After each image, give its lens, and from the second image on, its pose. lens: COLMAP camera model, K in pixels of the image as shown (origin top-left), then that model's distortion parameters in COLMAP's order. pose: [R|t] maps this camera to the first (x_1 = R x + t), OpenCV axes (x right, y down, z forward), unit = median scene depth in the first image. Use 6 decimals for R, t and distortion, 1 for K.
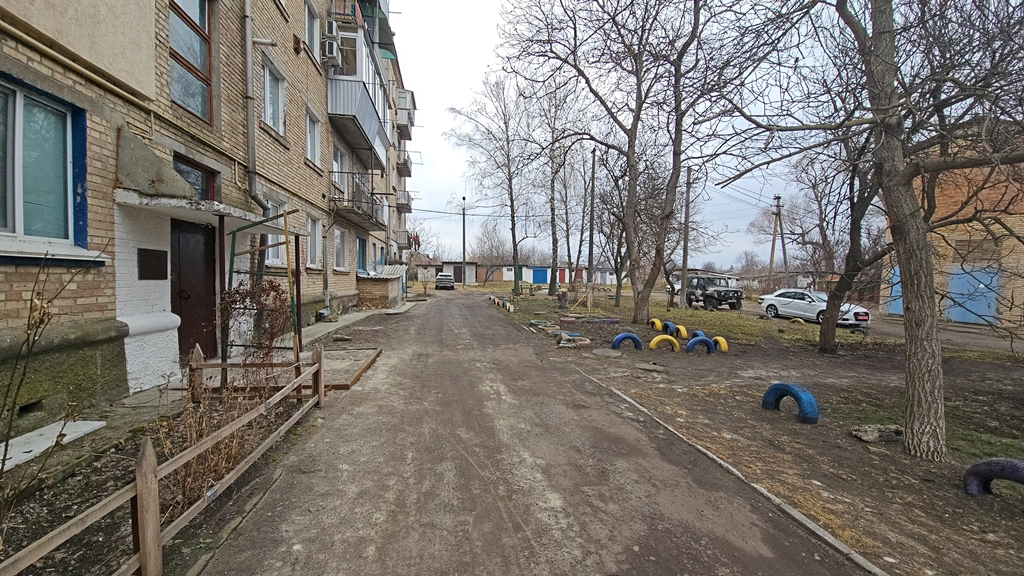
lens RADIAL K [[411.8, 0, 511.9], [0, 411.8, 286.5], [0, 0, 1]] dist [0.002517, 0.000124]
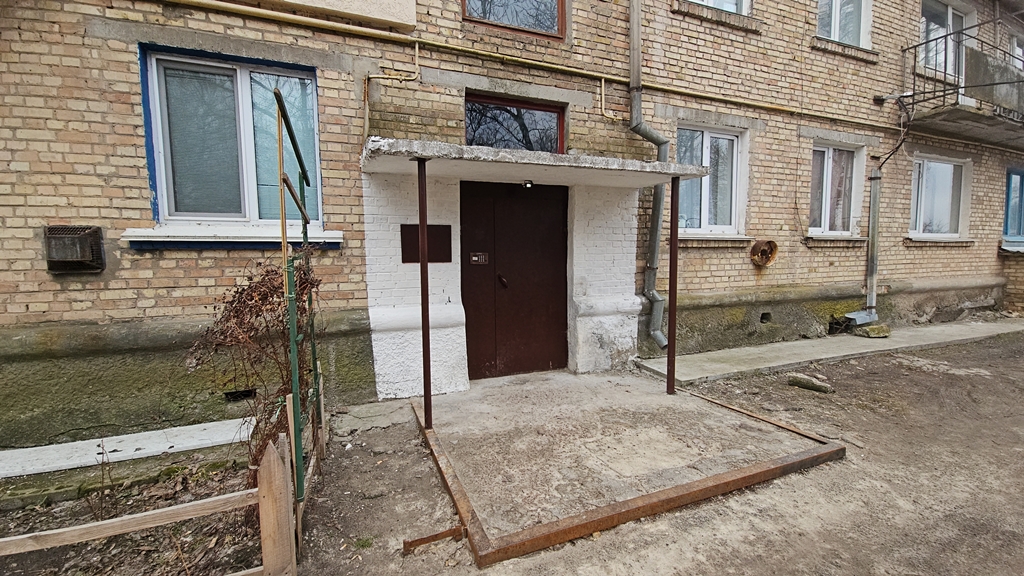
lens RADIAL K [[411.8, 0, 509.4], [0, 411.8, 291.1], [0, 0, 1]] dist [0.002517, 0.000124]
pose [[0.221290, 0.071442, -0.972588, -0.060707], [-0.007098, 0.997405, 0.071650, -0.021251], [0.975182, -0.008953, 0.221223, 1.037763]]
